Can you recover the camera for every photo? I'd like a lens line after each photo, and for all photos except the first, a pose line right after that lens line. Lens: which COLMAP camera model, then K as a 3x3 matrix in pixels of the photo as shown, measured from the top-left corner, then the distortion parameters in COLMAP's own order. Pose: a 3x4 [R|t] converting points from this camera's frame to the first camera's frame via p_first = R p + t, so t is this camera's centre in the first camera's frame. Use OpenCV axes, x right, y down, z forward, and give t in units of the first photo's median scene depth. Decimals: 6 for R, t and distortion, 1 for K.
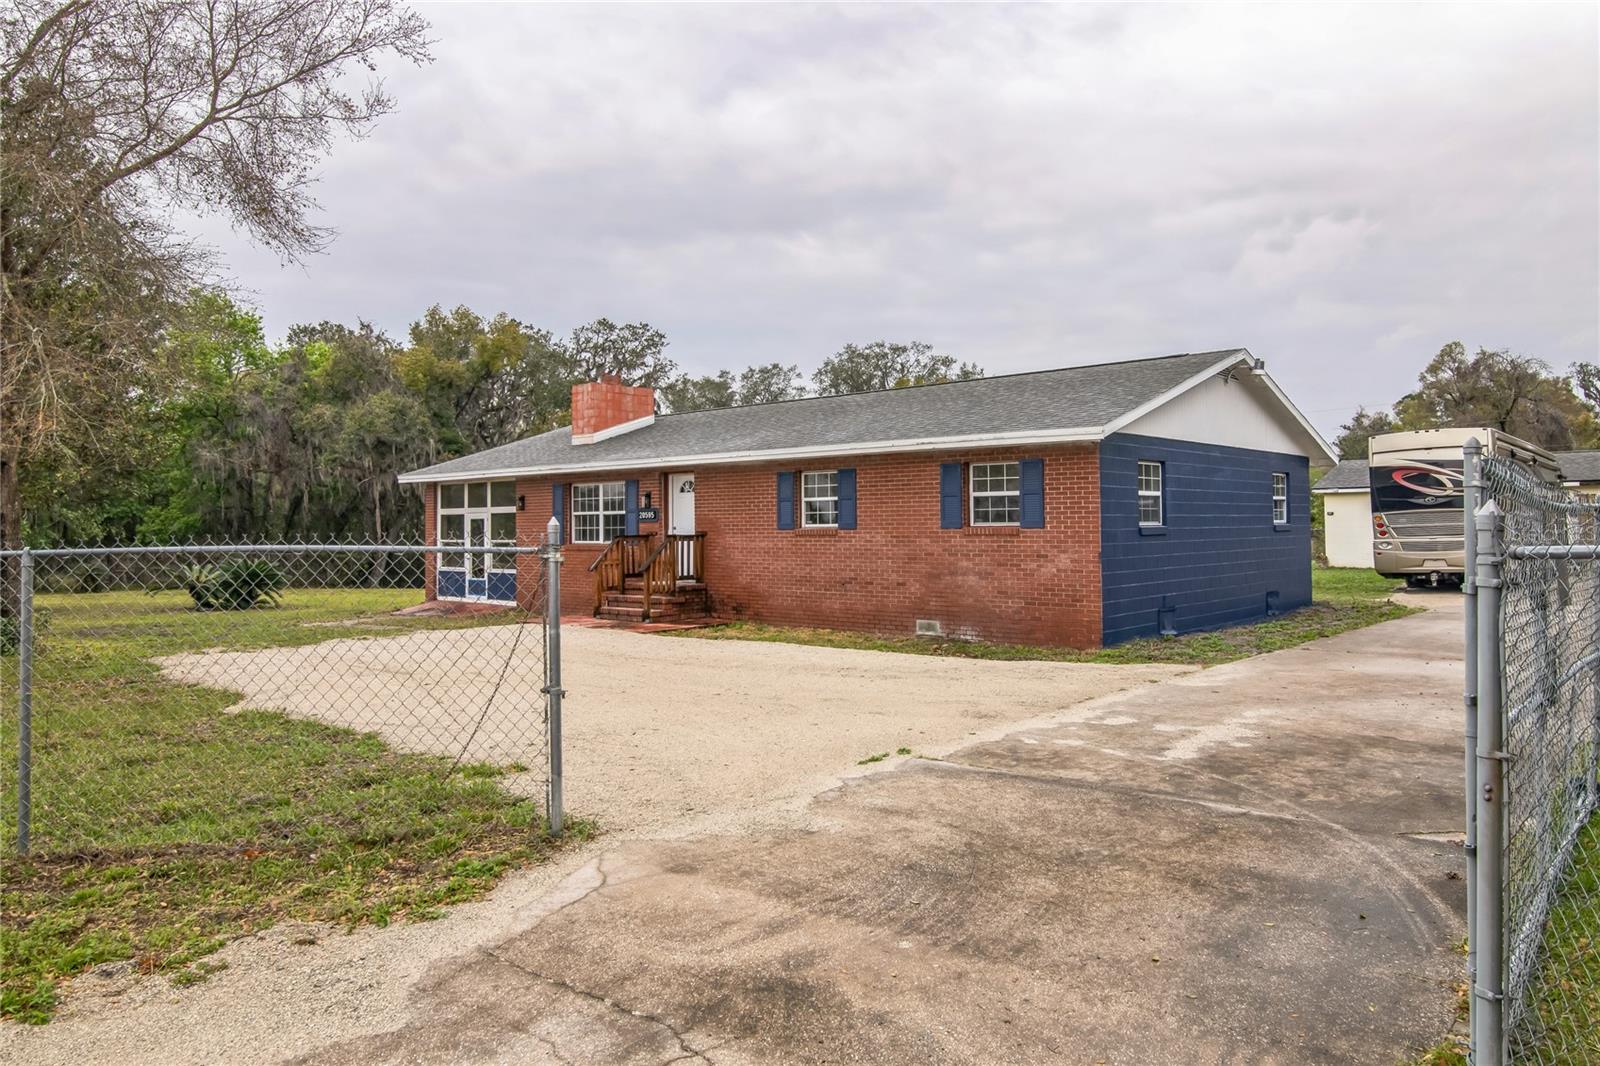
lens RADIAL K [[1103.9, 0, 800.0], [0, 1103.9, 533.0], [0, 0, 1]] dist [-0.000097, -0.000467]
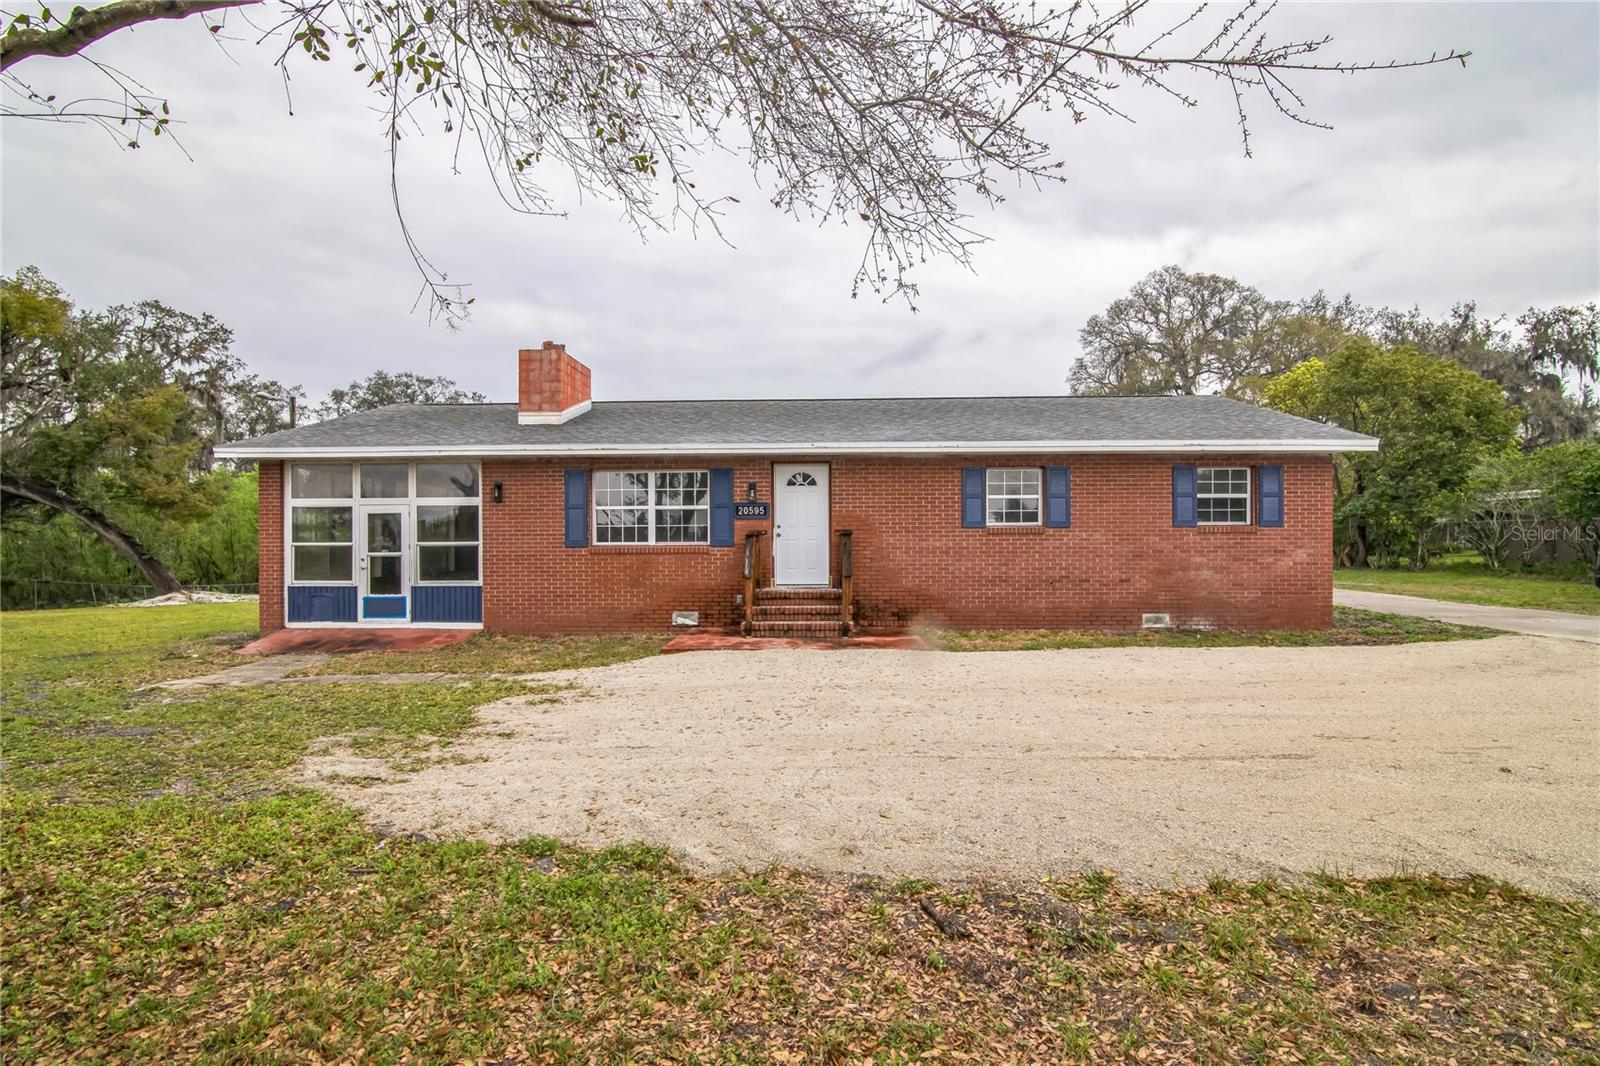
lens RADIAL K [[749.5, 0, 798.2], [0, 749.5, 551.9], [0, 0, 1]] dist [-0.002831, -0.000199]
pose [[0.764017, -0.011940, 0.645085, -0.512536], [0.001523, 0.999859, 0.016703, 0.006068], [-0.645194, -0.011779, 0.763928, 0.566389]]
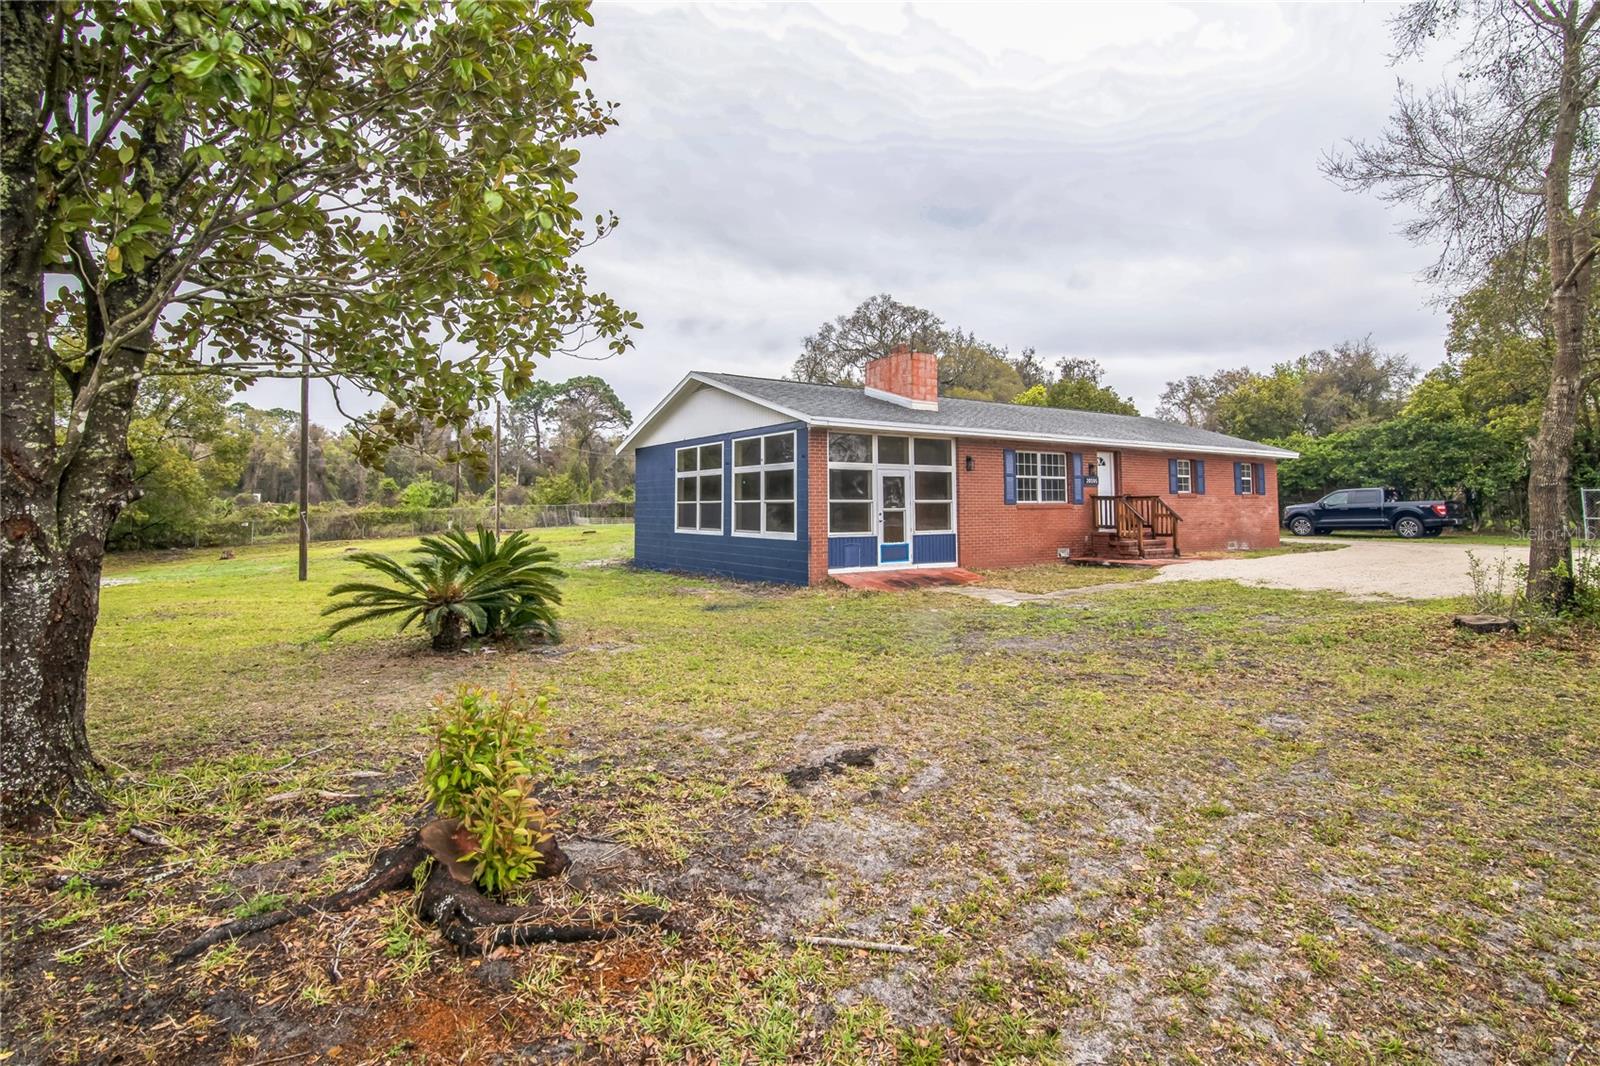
lens RADIAL K [[726.7, 0, 798.4], [0, 726.7, 464.3], [0, 0, 1]] dist [0.000348, 0.000025]
pose [[0.281777, 0.047148, 0.958321, -1.128062], [-0.005816, 0.998858, -0.047432, 0.007386], [-0.959462, 0.007792, 0.281729, 1.154941]]
